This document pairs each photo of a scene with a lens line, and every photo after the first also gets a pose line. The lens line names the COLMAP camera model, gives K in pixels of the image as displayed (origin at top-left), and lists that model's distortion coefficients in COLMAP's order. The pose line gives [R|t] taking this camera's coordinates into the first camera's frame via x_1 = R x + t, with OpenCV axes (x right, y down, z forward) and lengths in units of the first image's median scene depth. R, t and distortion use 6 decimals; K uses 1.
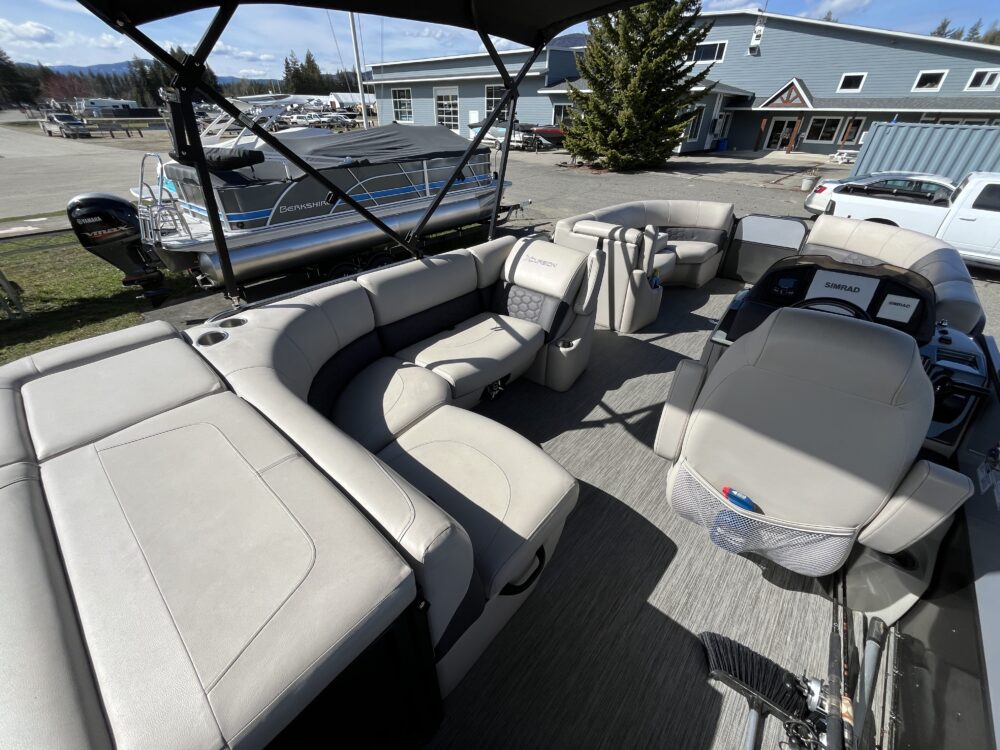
lens RADIAL K [[403.9, 0, 501.6], [0, 403.9, 371.9], [0, 0, 1]] dist [-0.003952, 0.000345]
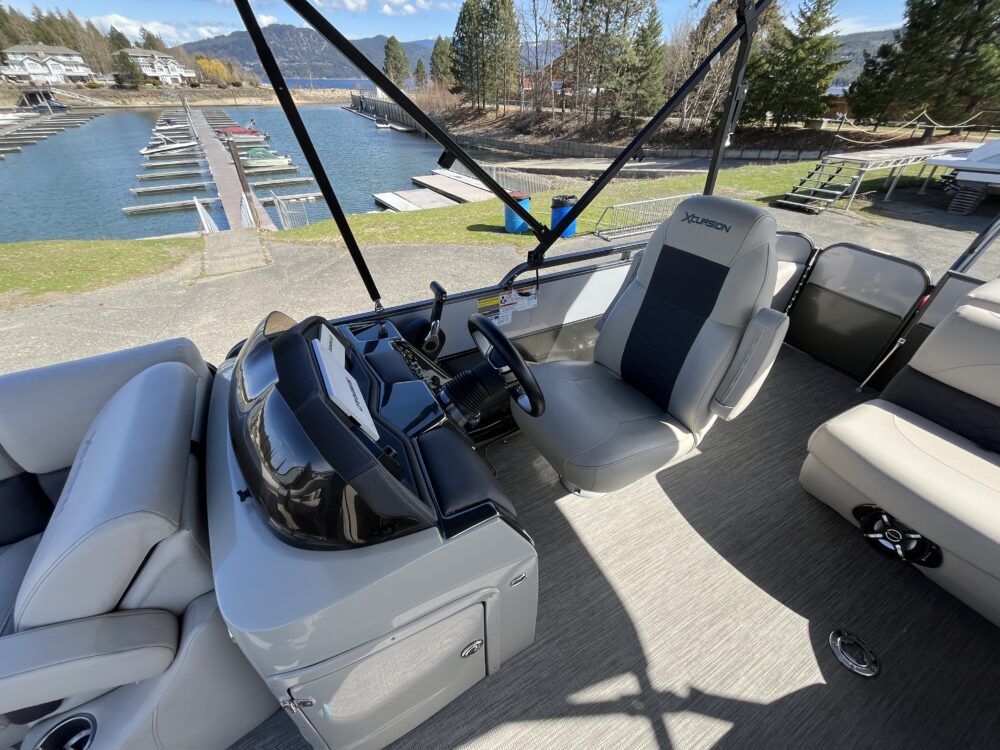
lens RADIAL K [[403.9, 0, 496.9], [0, 403.9, 373.7], [0, 0, 1]] dist [-0.003952, 0.000345]
pose [[-0.936452, -0.225537, 0.268682, 0.090989], [0.167434, 0.385679, 0.907313, -0.108269], [-0.308258, 0.894642, -0.323407, 0.186815]]
